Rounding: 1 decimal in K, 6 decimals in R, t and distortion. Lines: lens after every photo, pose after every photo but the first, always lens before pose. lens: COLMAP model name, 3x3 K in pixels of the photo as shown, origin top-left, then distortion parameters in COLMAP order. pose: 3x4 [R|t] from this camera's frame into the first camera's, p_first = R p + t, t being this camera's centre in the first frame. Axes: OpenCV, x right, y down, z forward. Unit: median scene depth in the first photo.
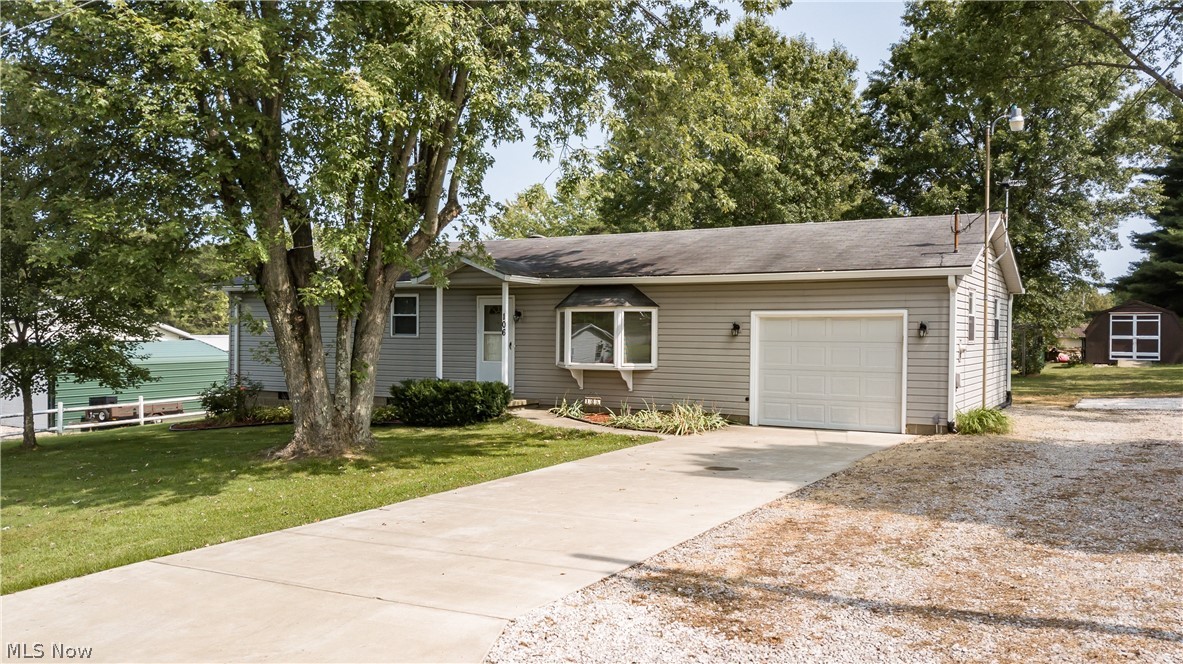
lens RADIAL K [[905.7, 0, 599.4], [0, 905.7, 335.3], [0, 0, 1]] dist [0.000382, 0.067020]
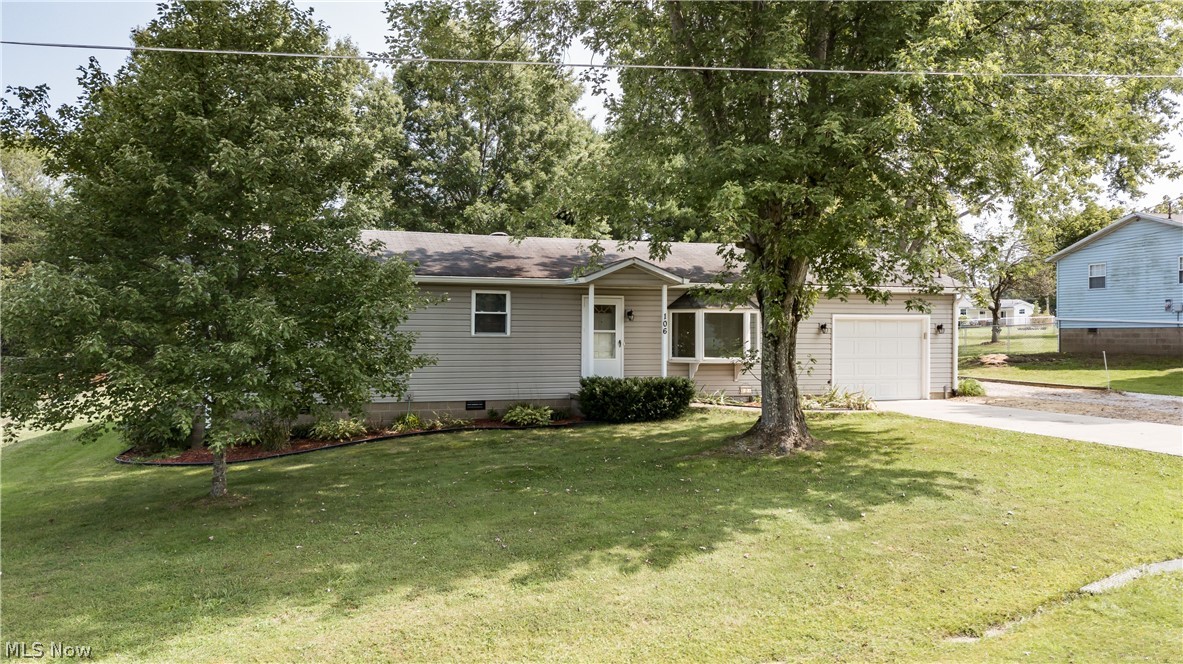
lens RADIAL K [[905.7, 0, 599.4], [0, 905.7, 335.3], [0, 0, 1]] dist [0.000382, 0.067020]
pose [[0.707188, -0.007420, 0.706986, -0.967894], [0.000762, 0.999952, 0.009733, -0.009418], [-0.707025, -0.006344, 0.707160, 0.300258]]
